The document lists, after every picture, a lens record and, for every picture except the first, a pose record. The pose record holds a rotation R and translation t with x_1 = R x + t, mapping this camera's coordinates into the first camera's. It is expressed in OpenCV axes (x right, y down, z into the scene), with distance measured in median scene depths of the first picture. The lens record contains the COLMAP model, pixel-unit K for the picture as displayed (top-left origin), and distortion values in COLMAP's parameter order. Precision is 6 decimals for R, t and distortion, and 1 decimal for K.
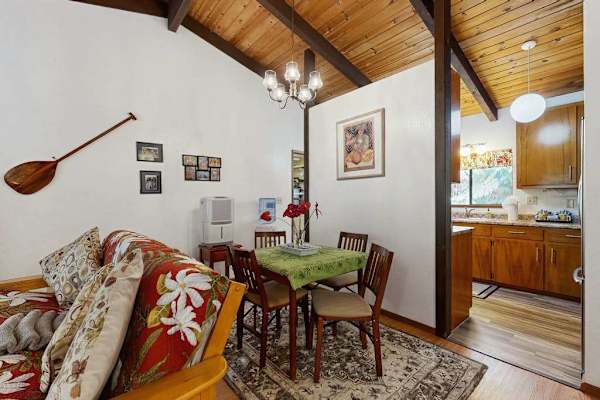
lens RADIAL K [[259.7, 0, 299.9], [0, 259.7, 201.7], [0, 0, 1]] dist [-0.000269, -0.000379]
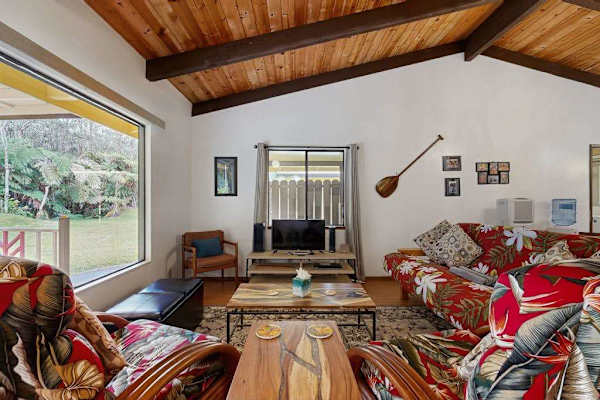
lens RADIAL K [[259.7, 0, 297.2], [0, 259.7, 202.1], [0, 0, 1]] dist [-0.000269, -0.000379]
pose [[0.782438, 0.002812, -0.622723, -0.370421], [-0.004940, 0.999986, -0.001692, 0.003974], [0.622709, 0.004400, 0.782441, -0.451608]]
